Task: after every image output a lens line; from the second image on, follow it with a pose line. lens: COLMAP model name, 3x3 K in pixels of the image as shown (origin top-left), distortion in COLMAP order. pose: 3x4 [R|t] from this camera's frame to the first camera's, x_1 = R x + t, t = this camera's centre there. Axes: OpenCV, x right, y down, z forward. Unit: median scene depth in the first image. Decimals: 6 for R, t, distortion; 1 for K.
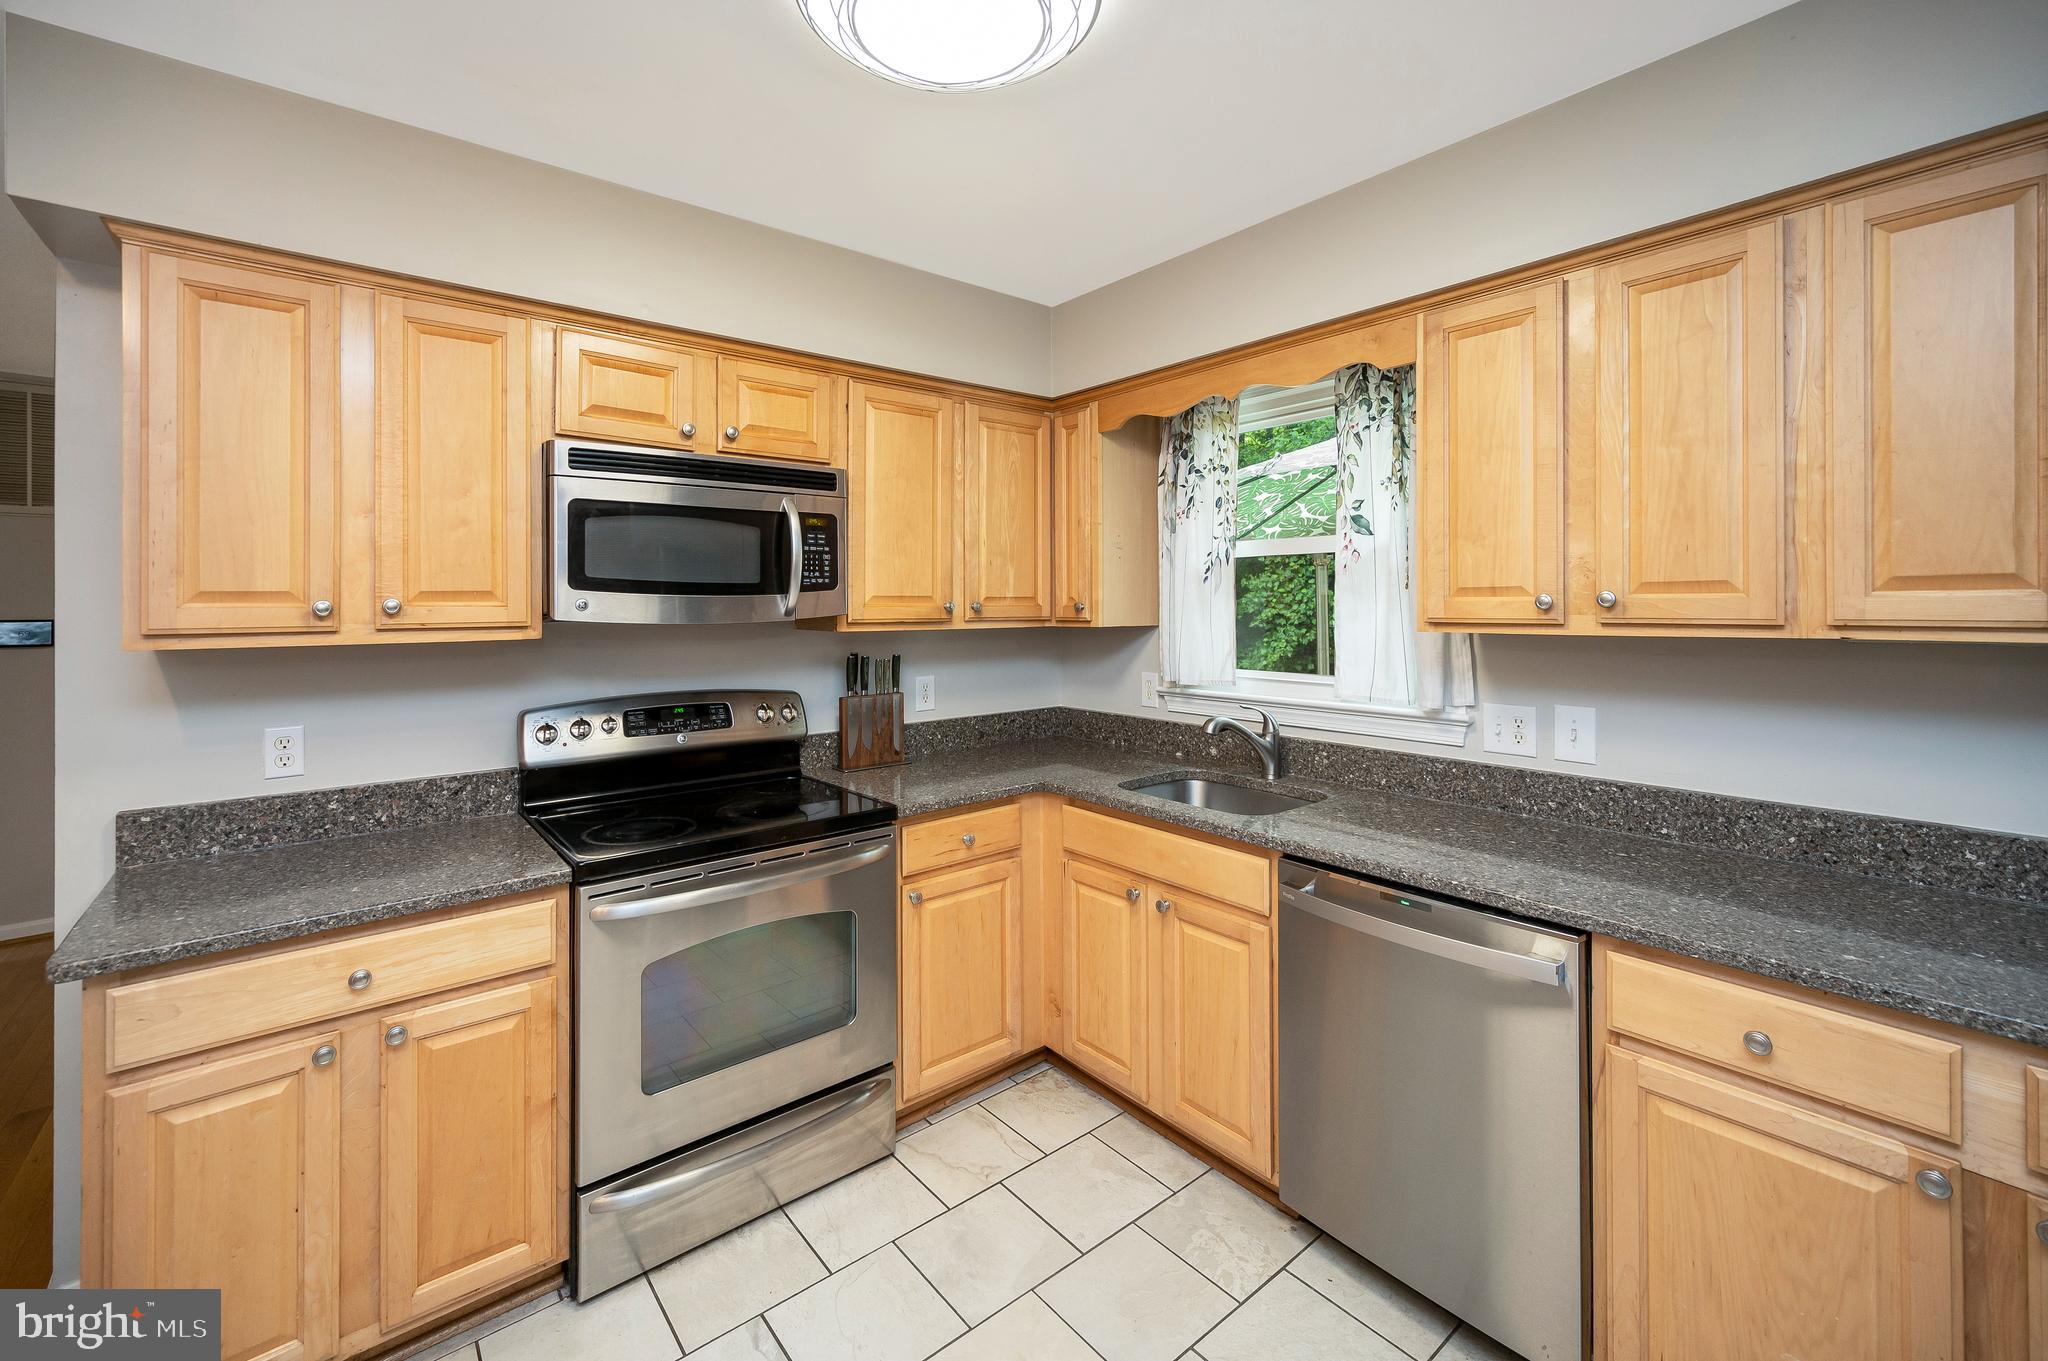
lens RADIAL K [[856.4, 0, 1019.6], [0, 856.4, 609.9], [0, 0, 1]] dist [0.001654, -0.000099]
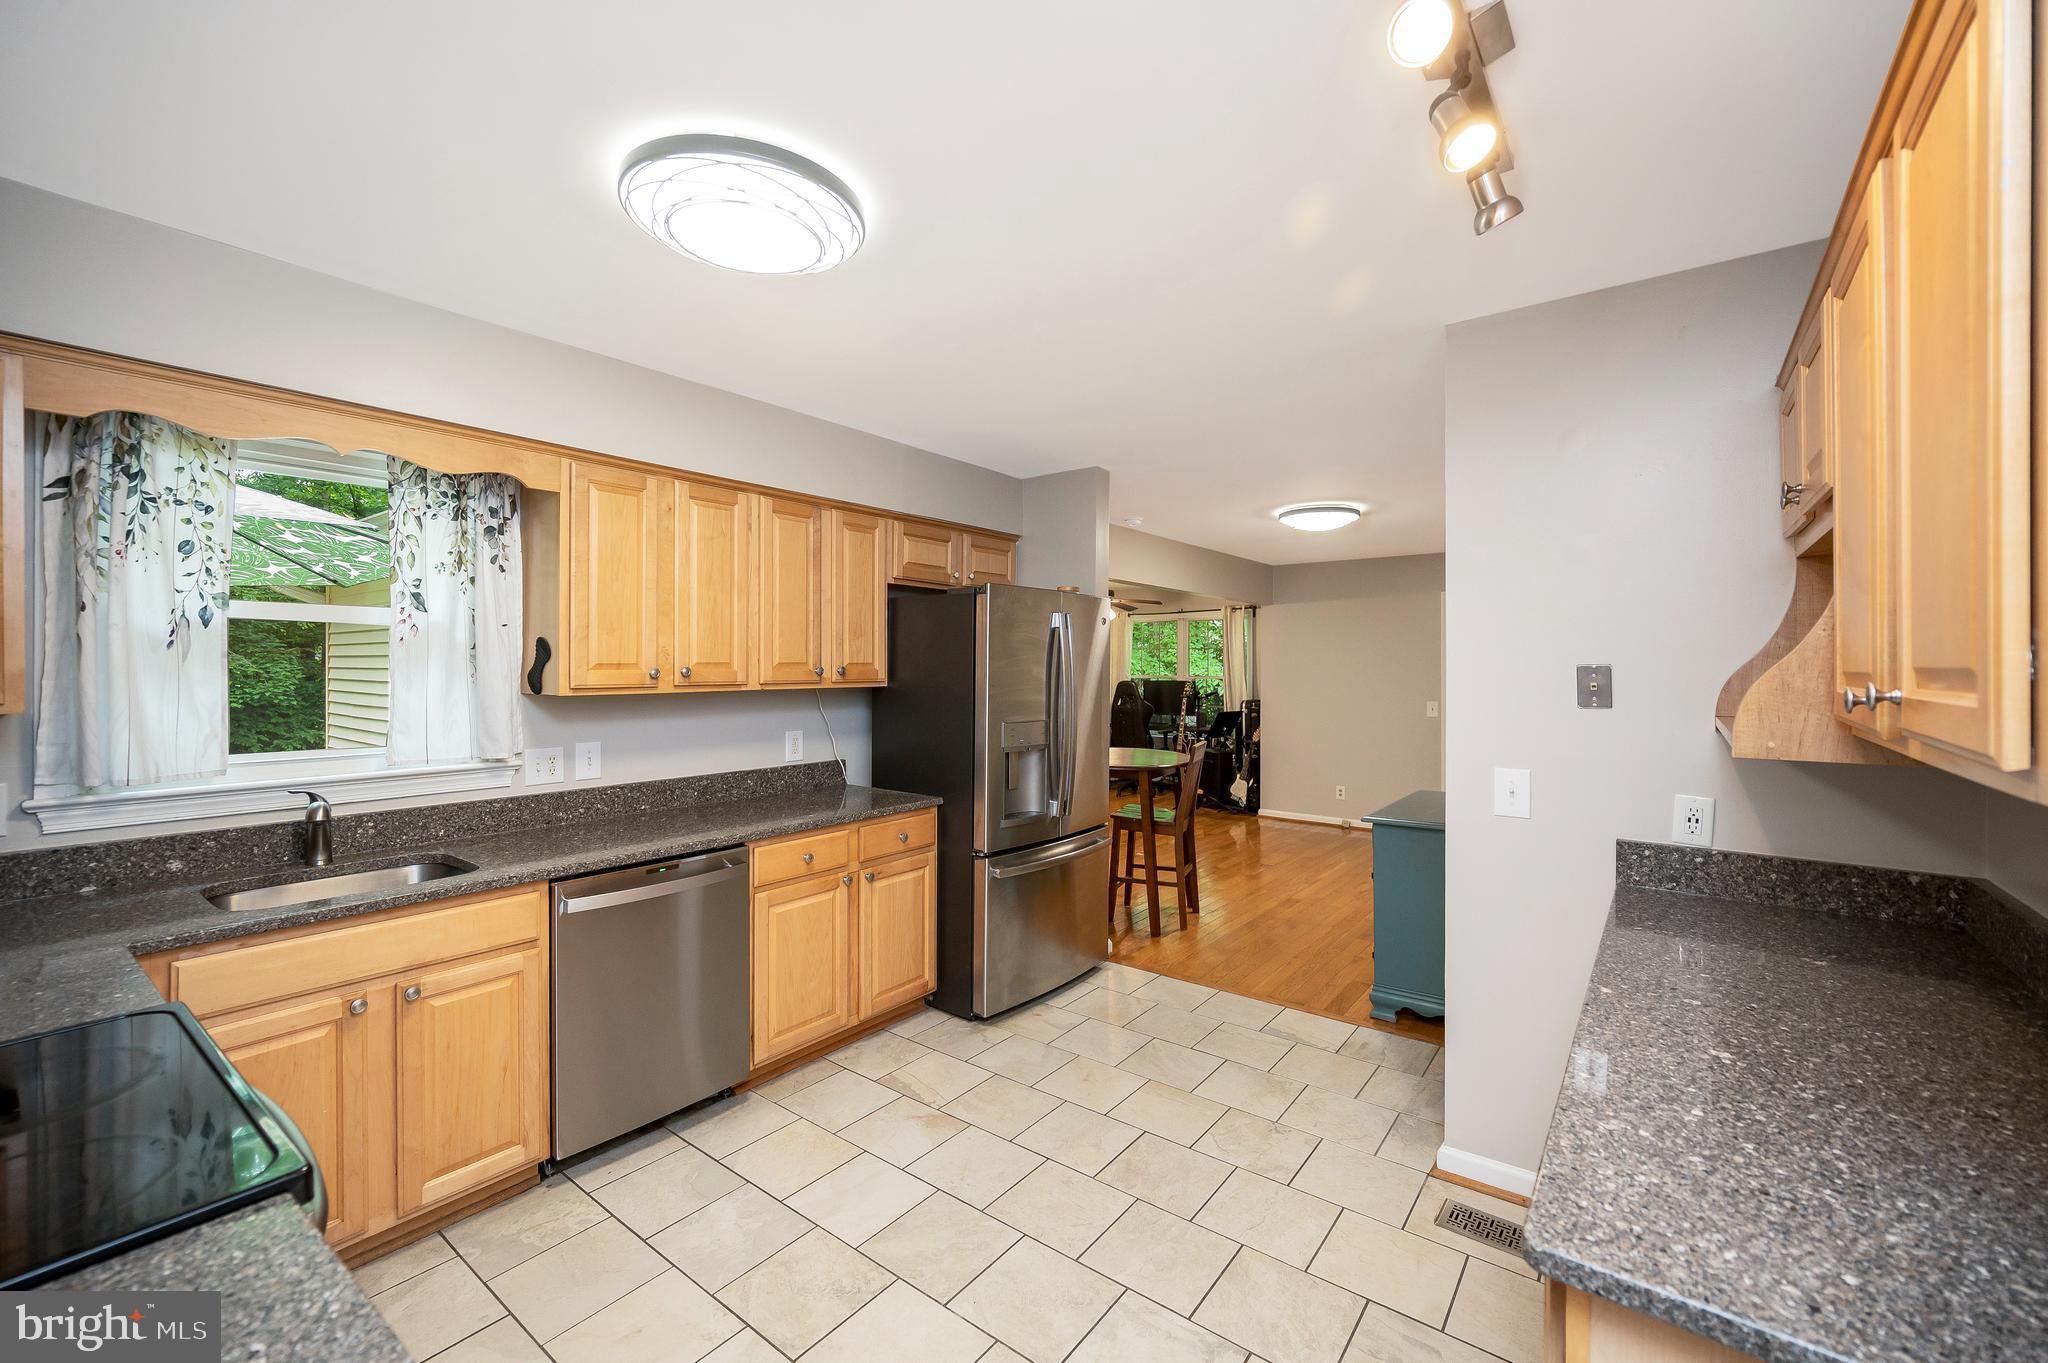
lens RADIAL K [[825.5, 0, 1034.3], [0, 825.5, 699.6], [0, 0, 1]] dist [-0.000228, -0.000206]
pose [[-0.235828, -0.032155, 0.971263, -0.811096], [0.009126, 0.999335, 0.035300, -0.005652], [-0.971752, 0.017188, -0.235378, 0.498126]]
